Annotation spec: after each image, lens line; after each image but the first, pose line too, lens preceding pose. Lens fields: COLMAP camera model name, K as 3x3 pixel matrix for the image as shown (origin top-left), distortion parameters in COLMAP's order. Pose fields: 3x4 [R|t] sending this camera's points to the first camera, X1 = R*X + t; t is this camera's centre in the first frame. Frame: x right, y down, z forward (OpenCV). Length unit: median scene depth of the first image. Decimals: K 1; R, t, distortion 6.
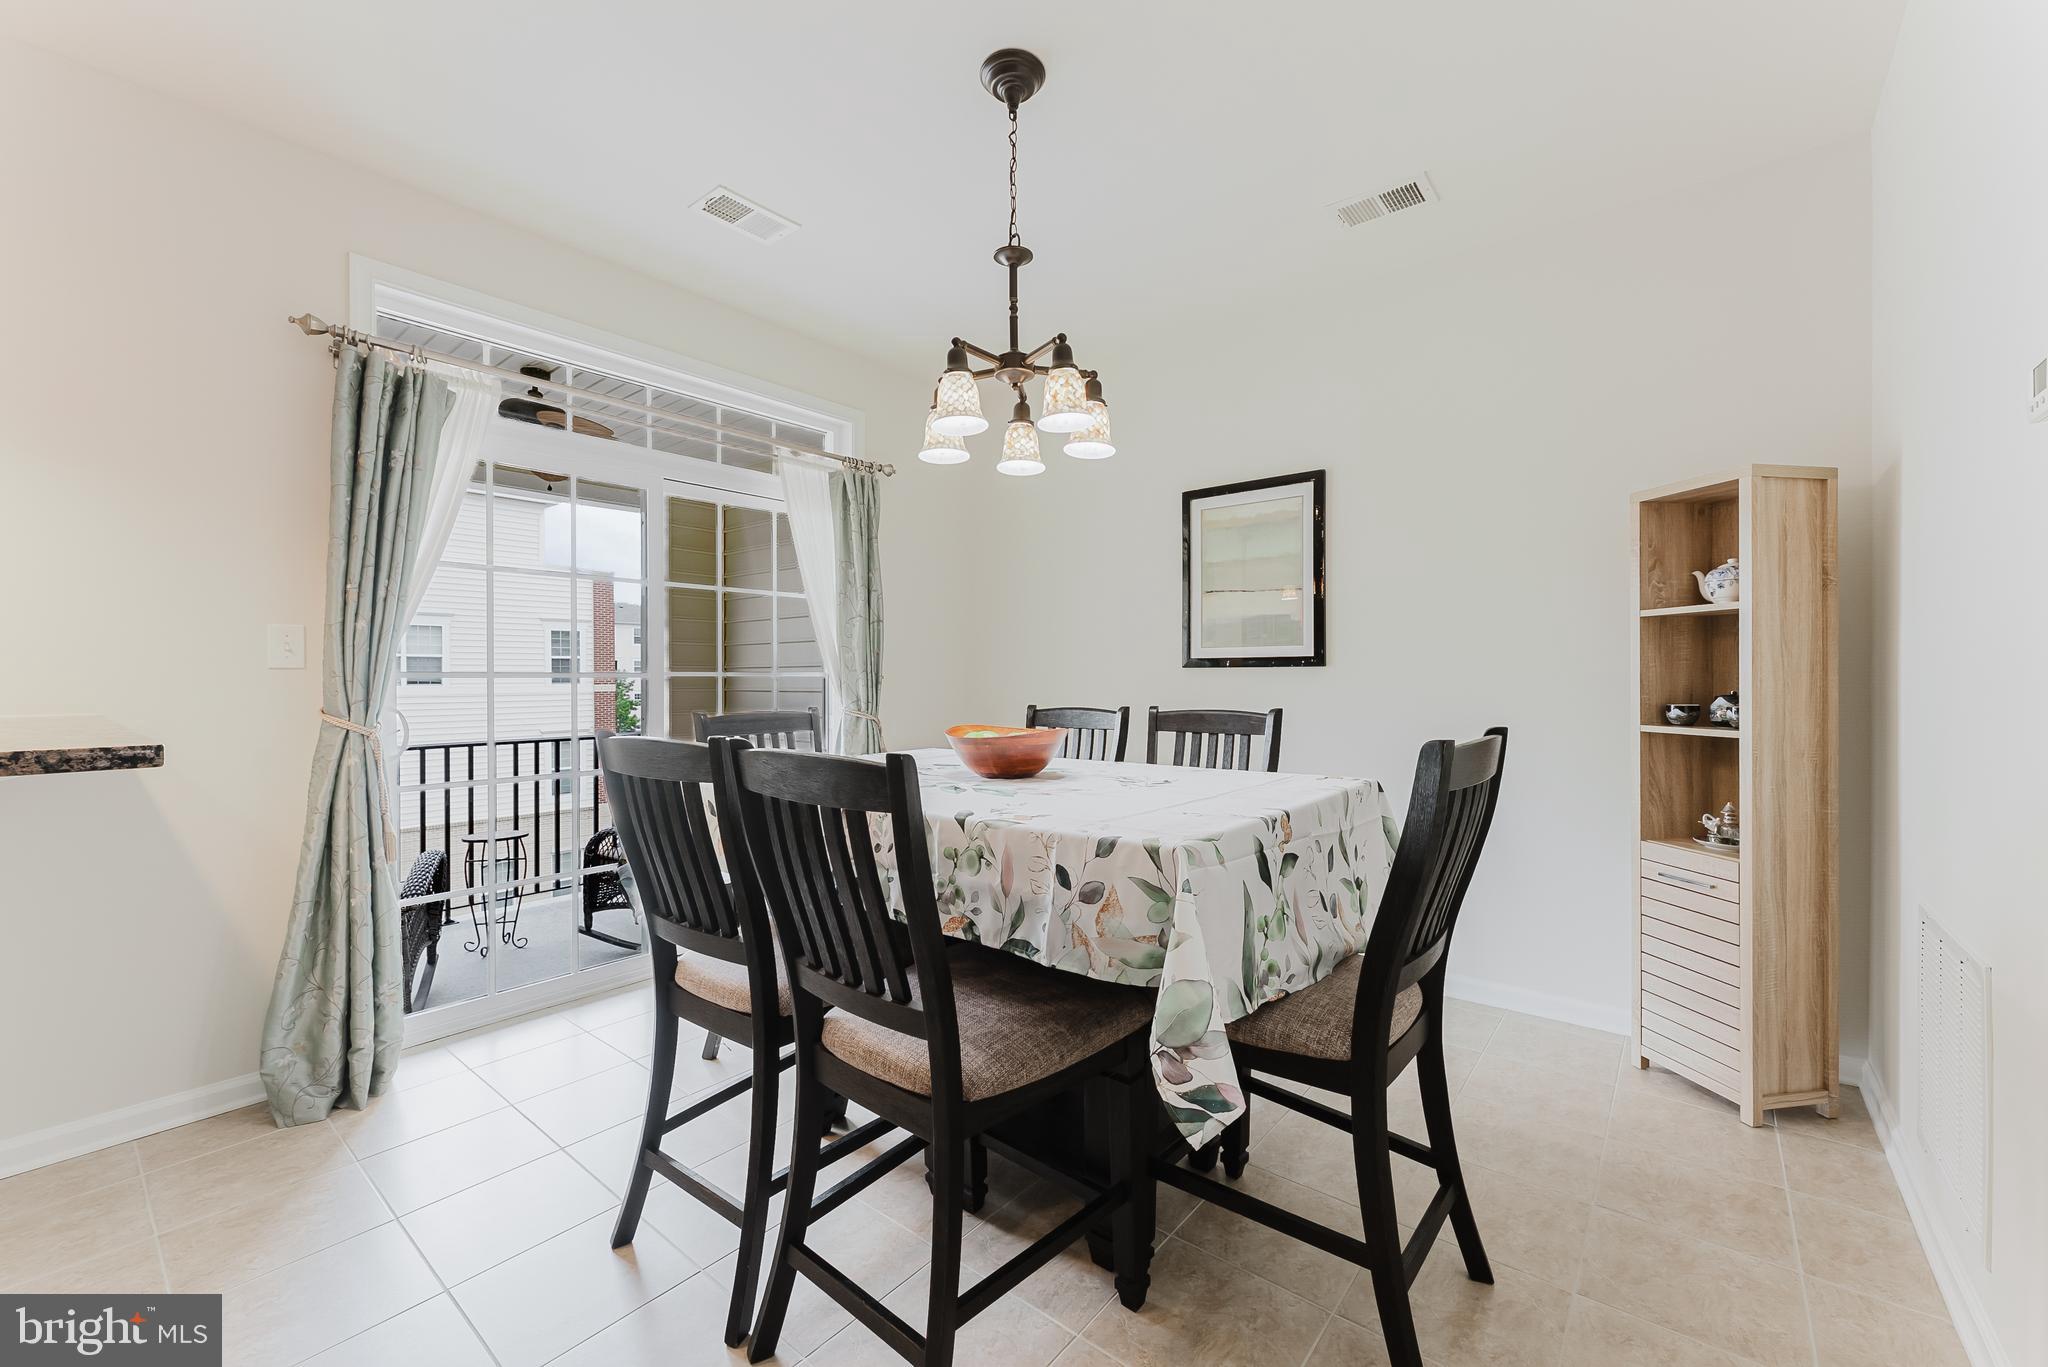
lens RADIAL K [[824.4, 0, 1032.3], [0, 824.4, 671.8], [0, 0, 1]] dist [0.000890, -0.000374]
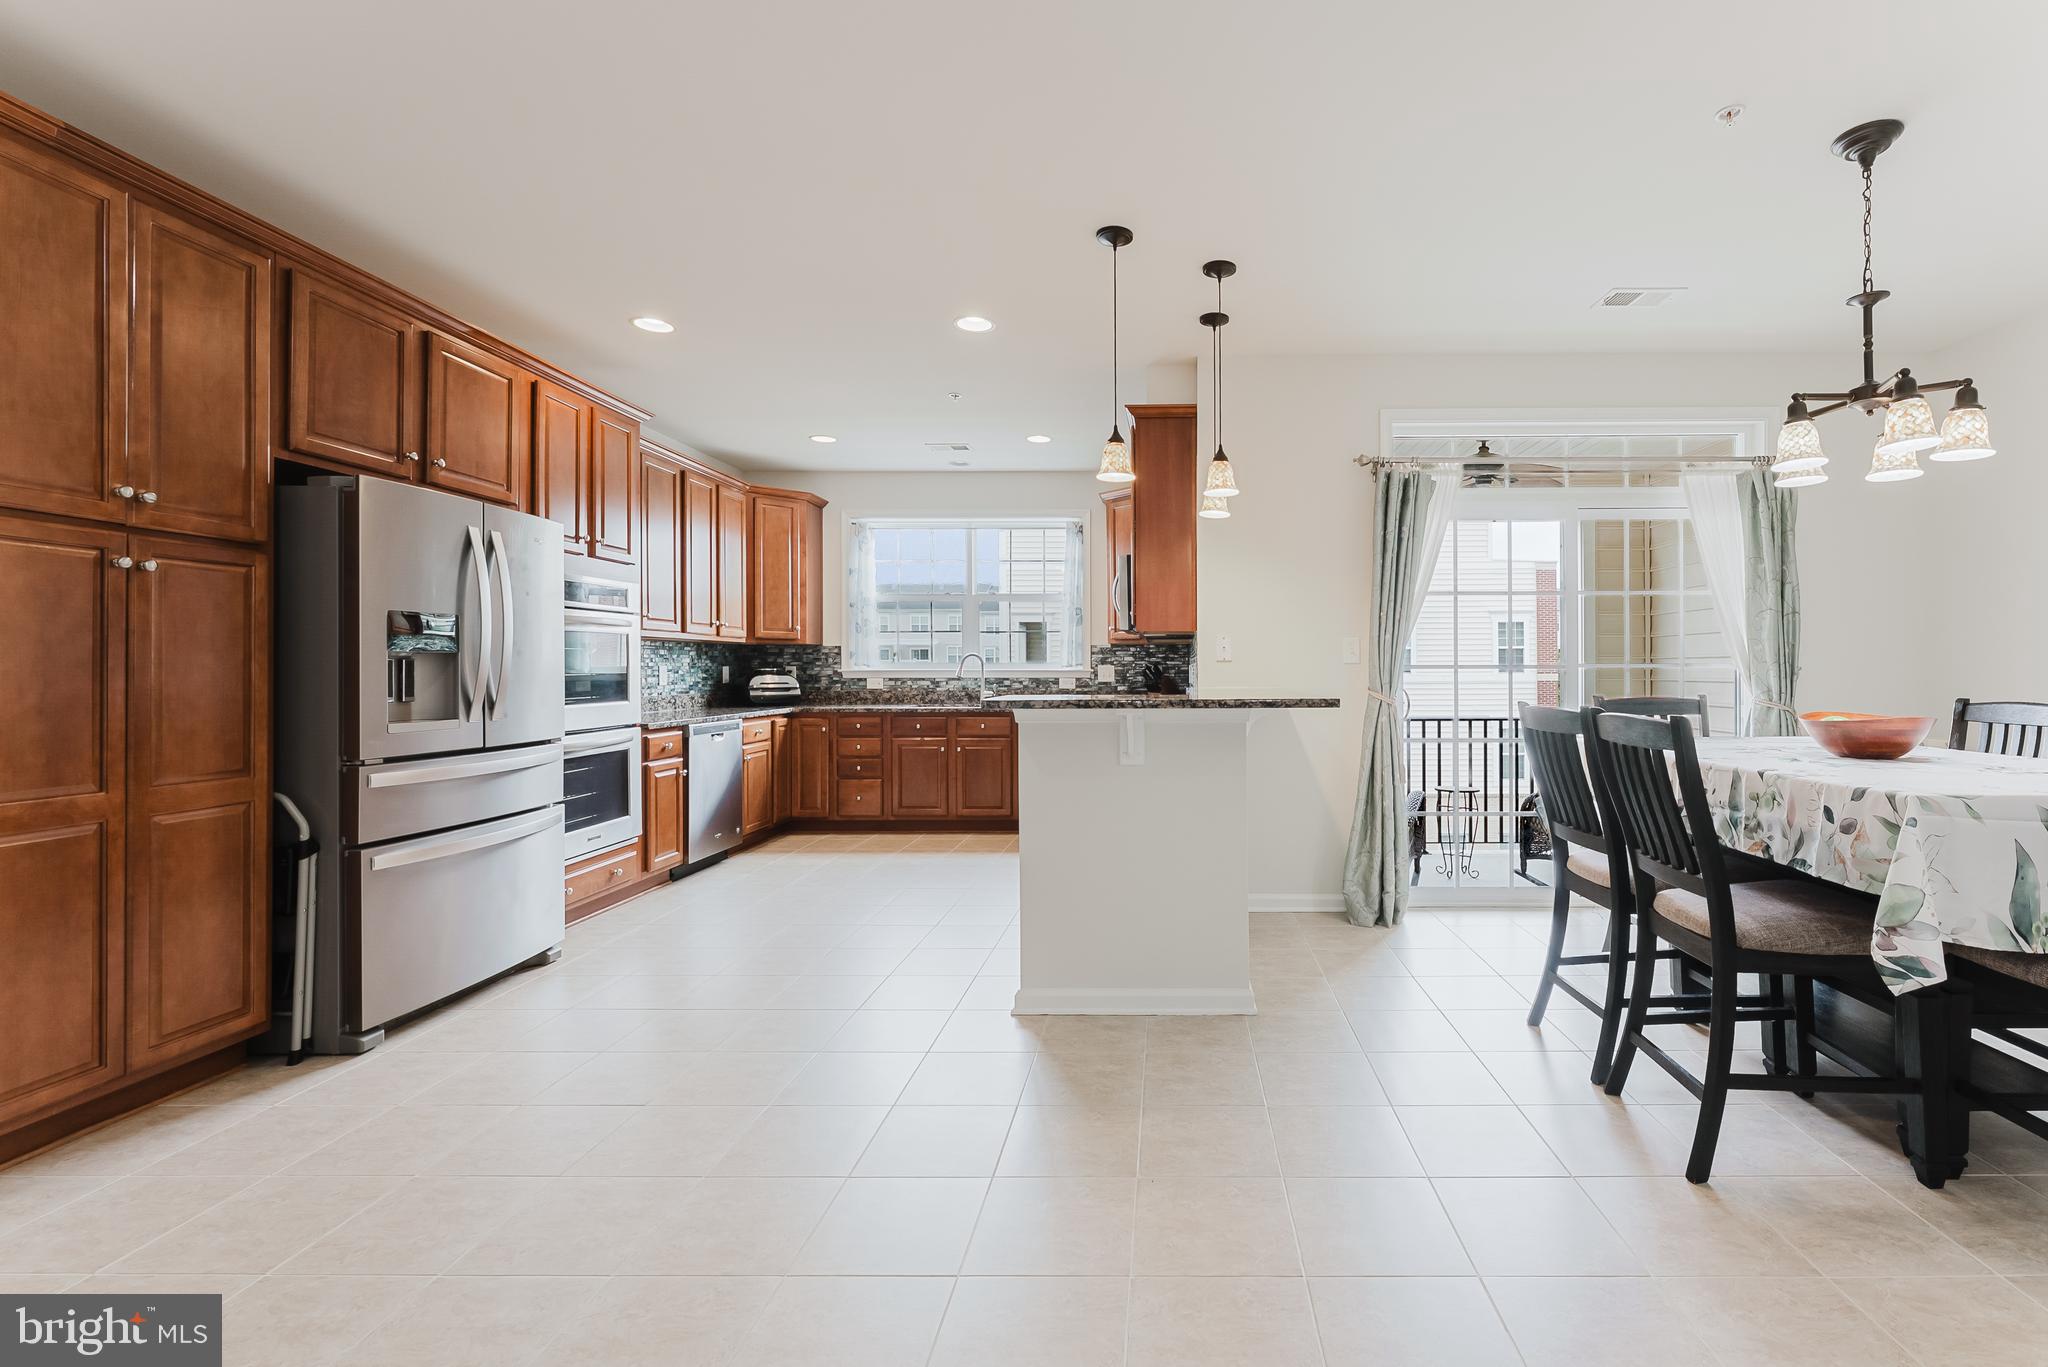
lens RADIAL K [[885.2, 0, 1166.7], [0, 885.2, 670.9], [0, 0, 1]] dist [0.000358, 0.000063]
pose [[0.631927, 0.004253, -0.775016, 0.301975], [0.004198, 0.999951, 0.008911, -0.007094], [0.775016, -0.008884, 0.631879, -0.500124]]
